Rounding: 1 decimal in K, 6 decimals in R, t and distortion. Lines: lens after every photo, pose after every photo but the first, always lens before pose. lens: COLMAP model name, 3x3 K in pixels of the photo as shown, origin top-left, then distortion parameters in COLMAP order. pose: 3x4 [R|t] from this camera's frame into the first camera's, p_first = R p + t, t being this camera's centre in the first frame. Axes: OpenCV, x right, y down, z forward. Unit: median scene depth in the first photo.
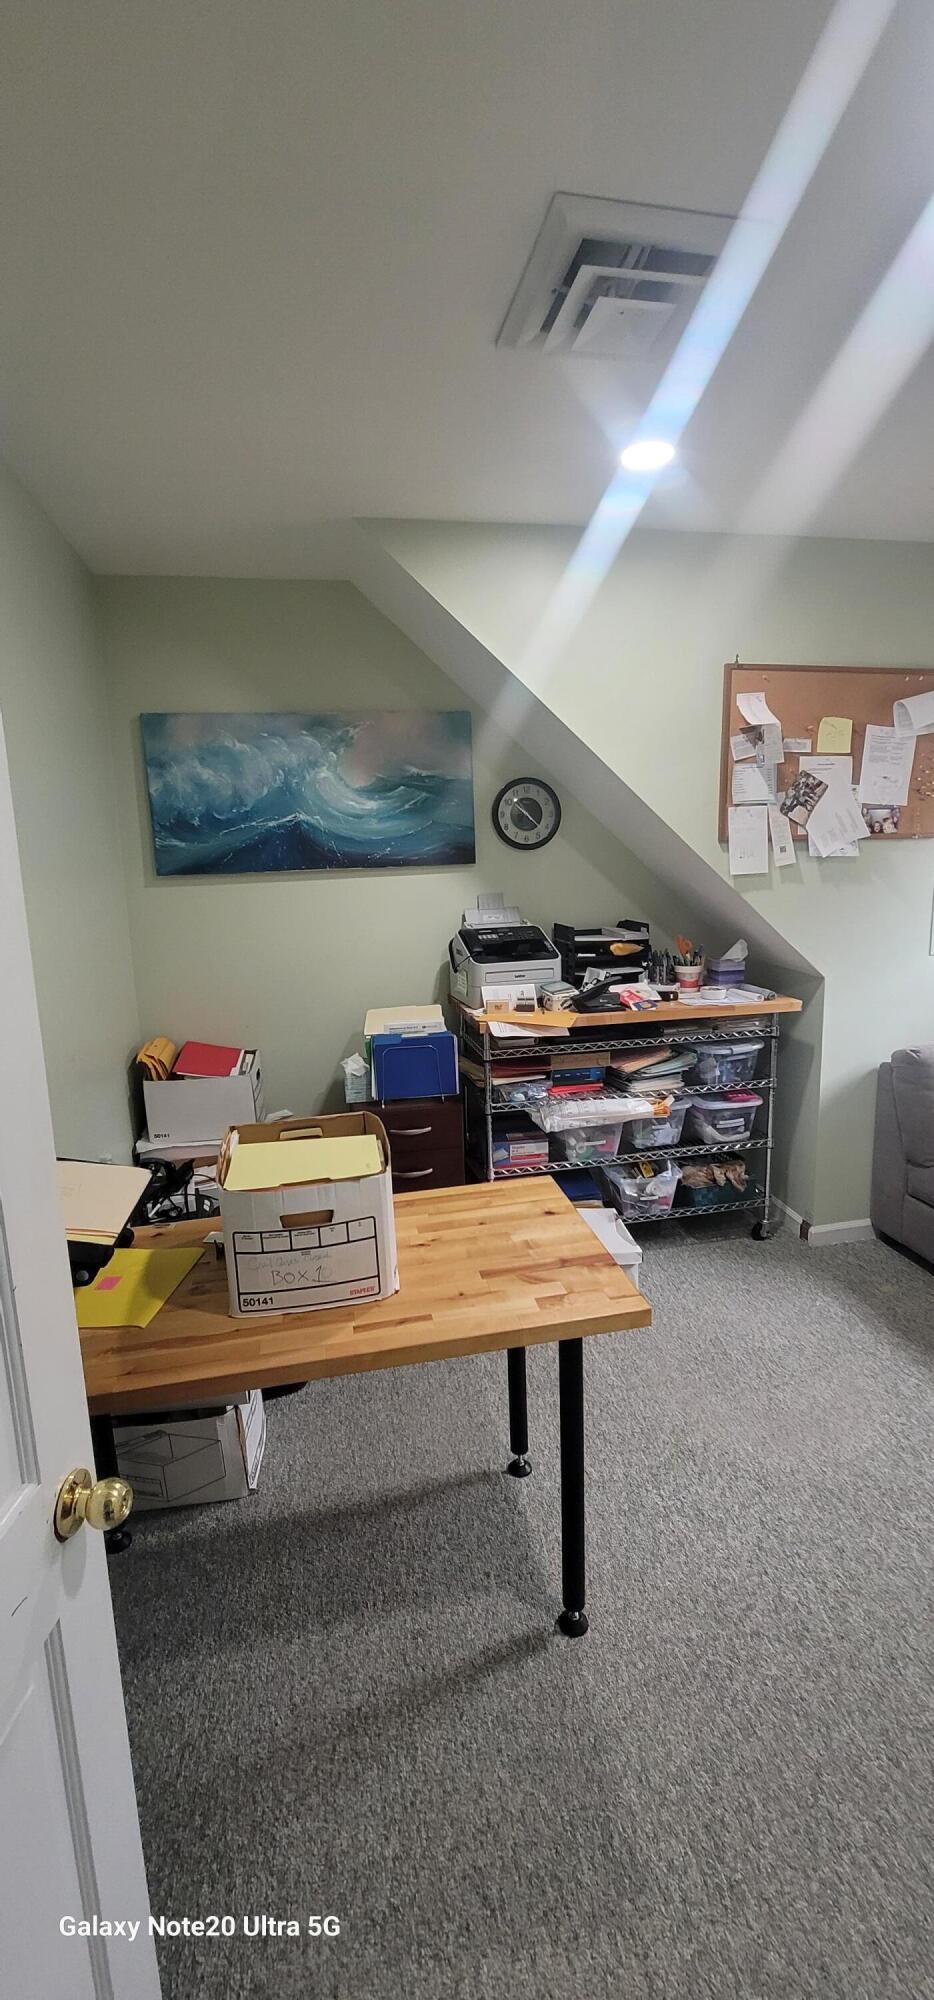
lens RADIAL K [[806.1, 0, 467.4], [0, 806.1, 995.4], [0, 0, 1]] dist [-0.007419, -0.000452]
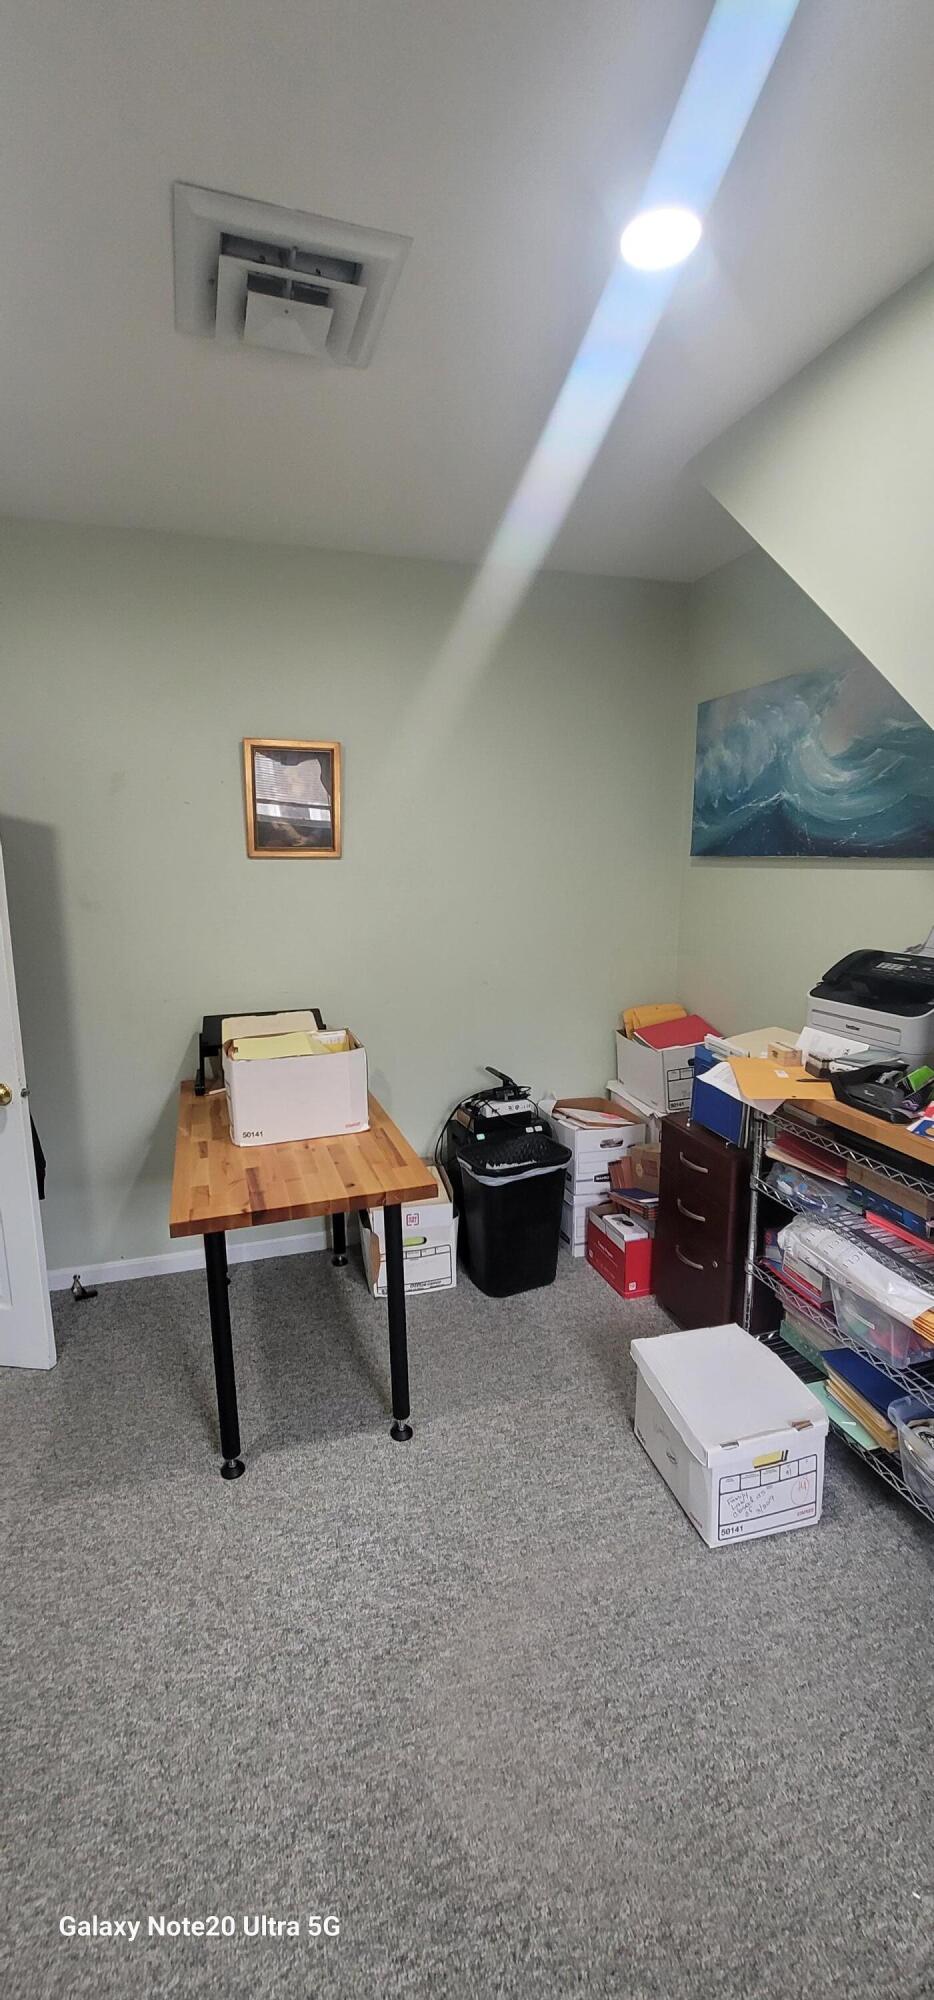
lens RADIAL K [[806.1, 0, 466.6], [0, 806.1, 1000.0], [0, 0, 1]] dist [-0.007419, -0.000452]
pose [[0.120184, 0.213171, -0.969595, 0.665959], [-0.169424, 0.966750, 0.191546, -0.119068], [0.978188, 0.141252, 0.152304, 0.576580]]
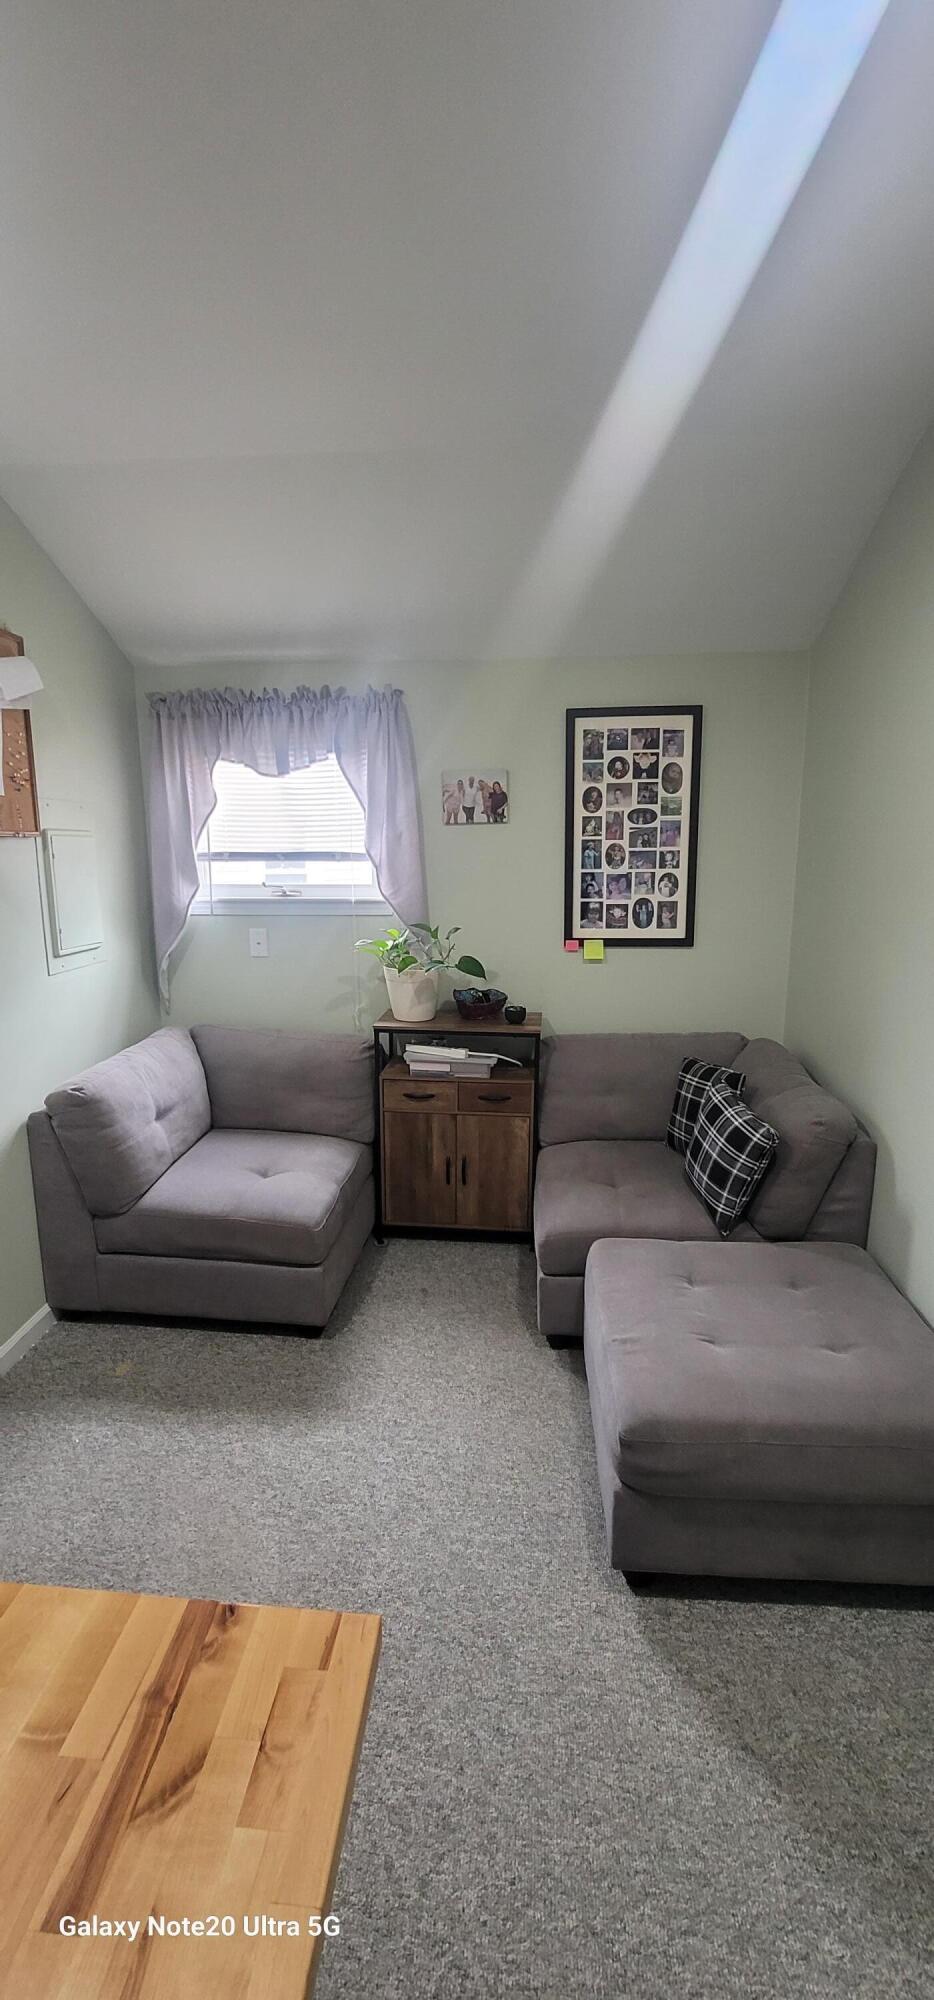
lens RADIAL K [[806.1, 0, 465.4], [0, 806.1, 997.0], [0, 0, 1]] dist [-0.007419, -0.000452]
pose [[0.279103, -0.150370, 0.948415, -0.113613], [0.159947, 0.981146, 0.108490, -0.050558], [-0.946847, 0.121416, 0.297891, 0.340948]]
